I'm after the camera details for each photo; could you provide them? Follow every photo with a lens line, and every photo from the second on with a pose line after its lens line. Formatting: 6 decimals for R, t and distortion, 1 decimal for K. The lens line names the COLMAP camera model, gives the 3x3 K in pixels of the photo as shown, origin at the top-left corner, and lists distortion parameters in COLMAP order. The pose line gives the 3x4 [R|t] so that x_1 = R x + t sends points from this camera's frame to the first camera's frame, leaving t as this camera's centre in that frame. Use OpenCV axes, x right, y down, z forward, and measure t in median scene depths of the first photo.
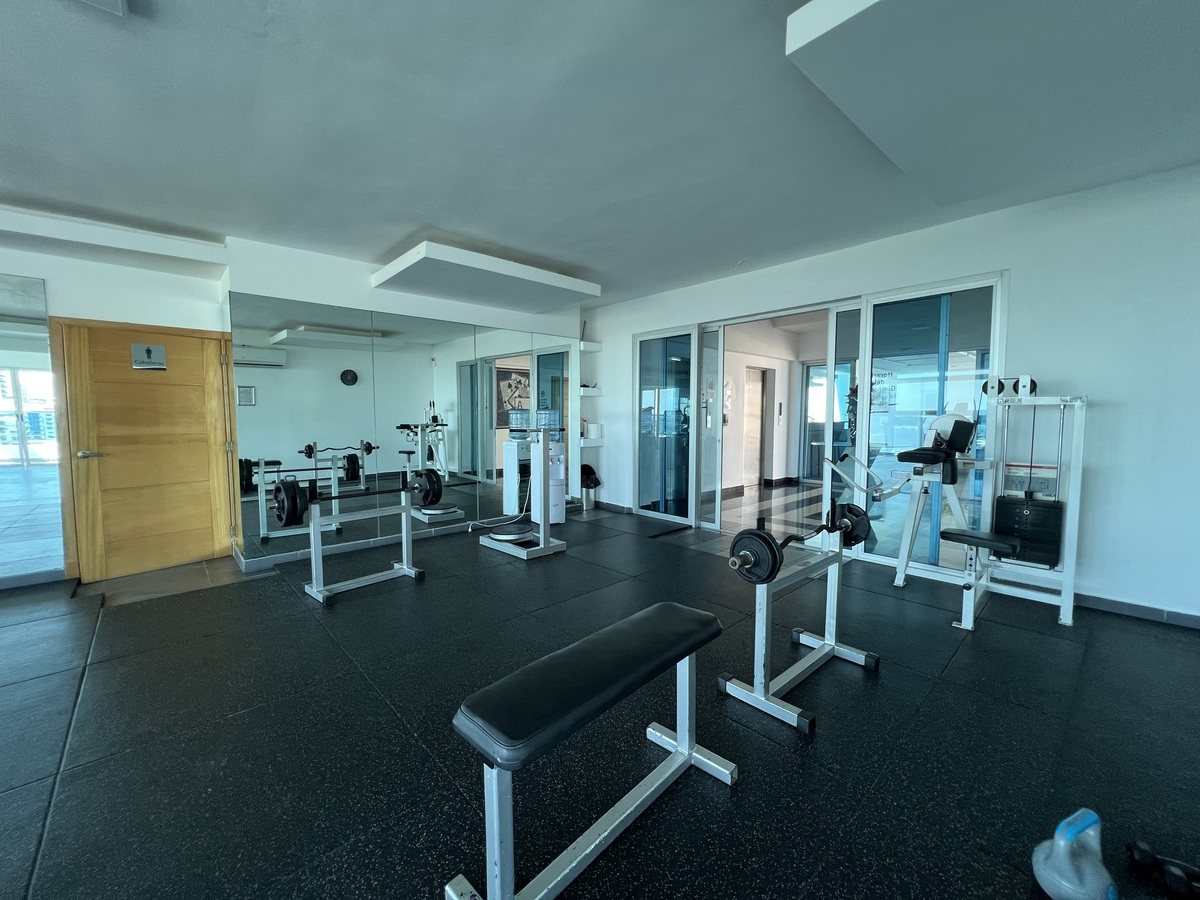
lens RADIAL K [[478.9, 0, 606.2], [0, 478.9, 450.1], [0, 0, 1]] dist [-0.006282, 0.001428]
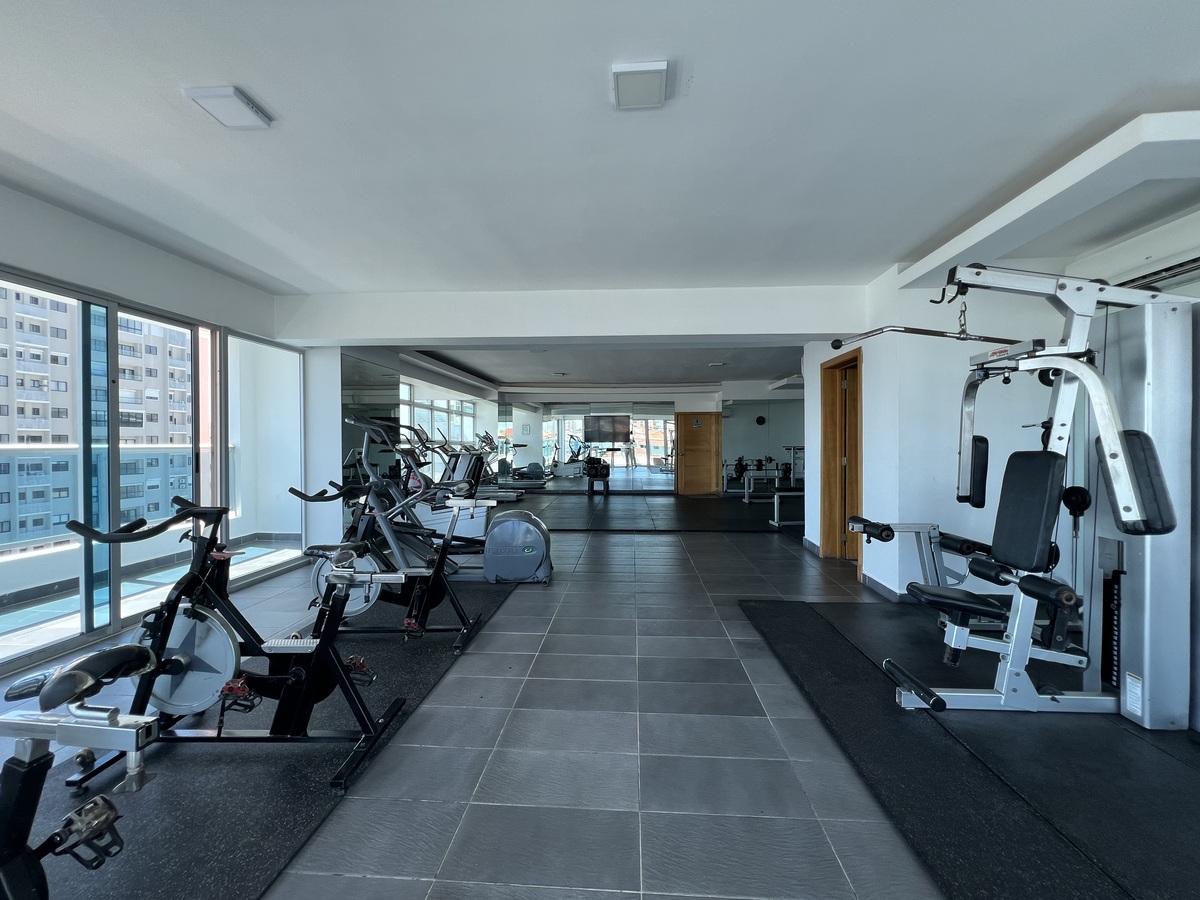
lens RADIAL K [[478.9, 0, 602.2], [0, 478.9, 445.8], [0, 0, 1]] dist [-0.006282, 0.001428]
pose [[0.685521, 0.004500, -0.728039, 0.815830], [-0.051085, 0.997814, -0.041934, 0.105841], [0.726258, 0.065938, 0.684252, -1.473229]]
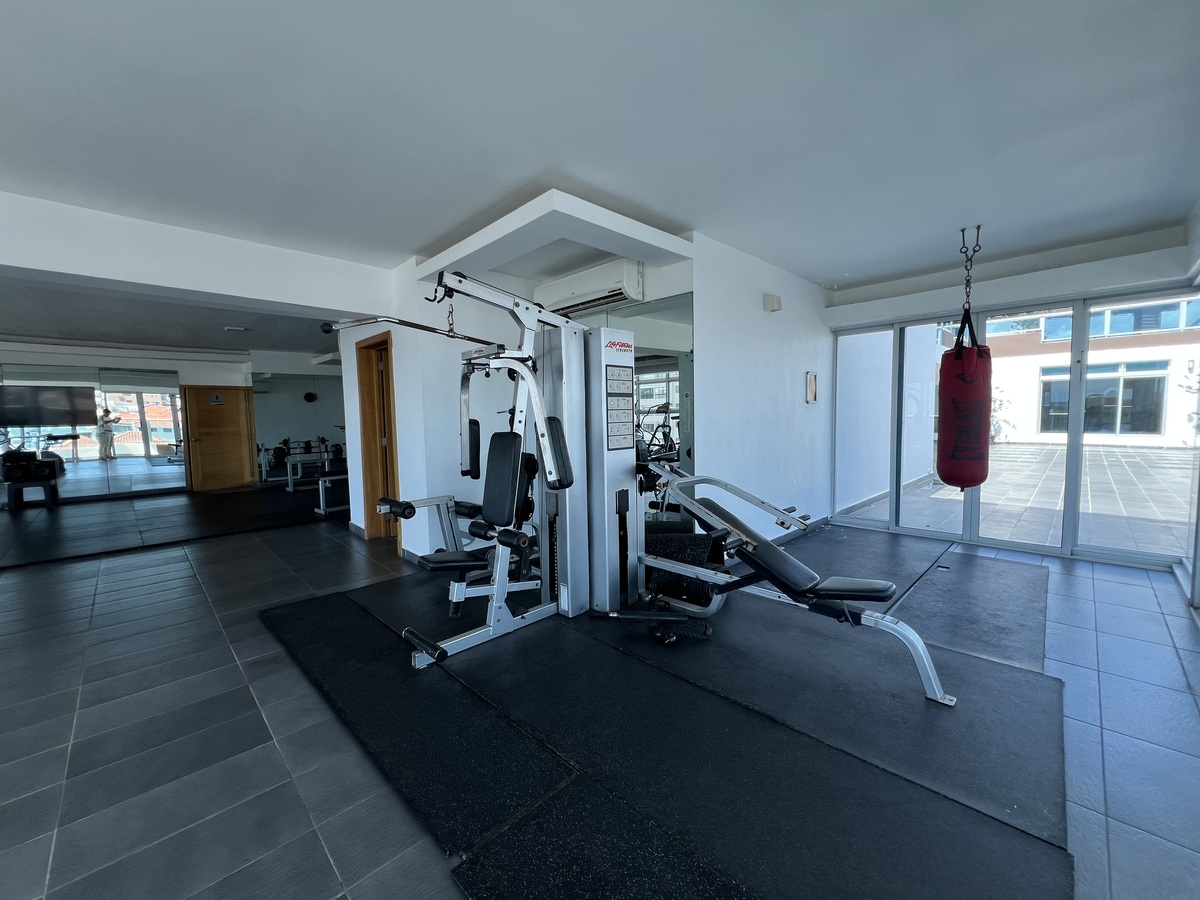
lens RADIAL K [[478.9, 0, 602.6], [0, 478.9, 445.8], [0, 0, 1]] dist [-0.006282, 0.001428]
pose [[0.999161, -0.018541, 0.036530, 0.869623], [0.018851, 0.999789, -0.008150, 0.093220], [-0.036371, 0.008832, 0.999299, -1.444896]]
